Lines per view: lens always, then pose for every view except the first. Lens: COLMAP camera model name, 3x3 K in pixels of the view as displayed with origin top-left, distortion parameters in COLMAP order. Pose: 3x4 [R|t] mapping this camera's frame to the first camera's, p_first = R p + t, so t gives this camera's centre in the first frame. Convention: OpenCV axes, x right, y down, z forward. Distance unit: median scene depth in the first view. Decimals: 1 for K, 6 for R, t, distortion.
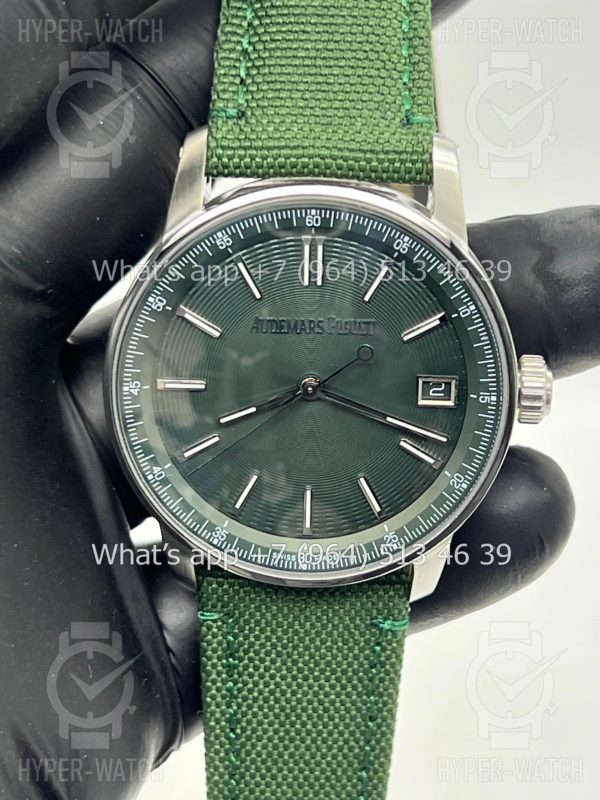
lens RADIAL K [[1868.1, 0, 286.6], [0, 1868.1, 398.7], [0, 0, 1]] dist [0.283956, 0.000000]
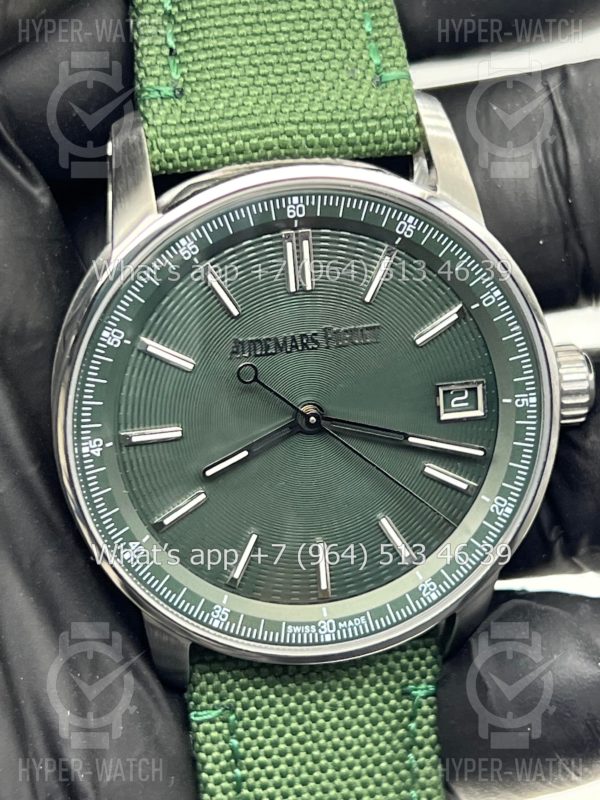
lens RADIAL K [[1868.1, 0, 296.3], [0, 1868.1, 394.6], [0, 0, 1]] dist [0.283956, 0.000000]
pose [[0.977476, -0.133360, 0.163572, -0.124948], [0.136447, 0.990617, -0.007730, -0.010193], [-0.161007, 0.029875, 0.986501, 0.202398]]
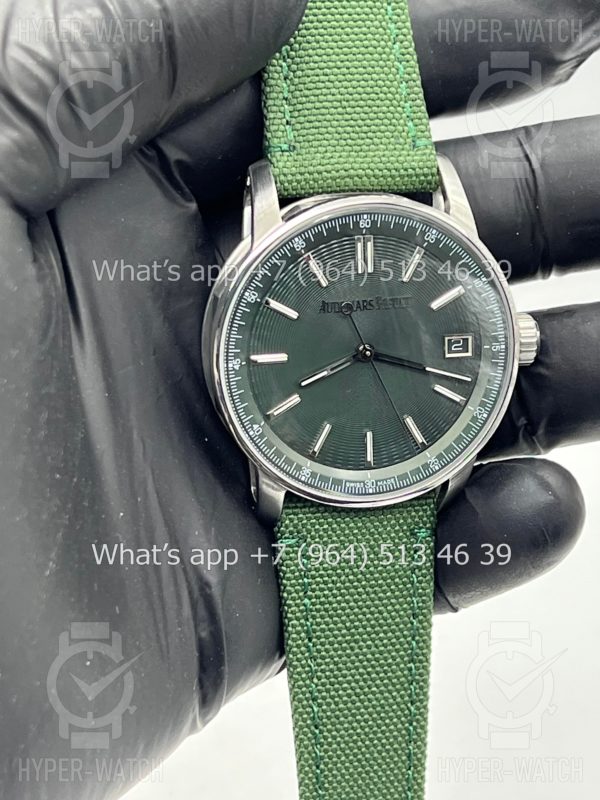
lens RADIAL K [[1868.1, 0, 297.9], [0, 1868.1, 404.1], [0, 0, 1]] dist [0.283956, 0.000000]
pose [[0.969893, -0.096530, 0.223585, -0.330203], [0.103774, 0.994382, -0.020852, 0.052669], [-0.220316, 0.043426, 0.974461, -0.261141]]
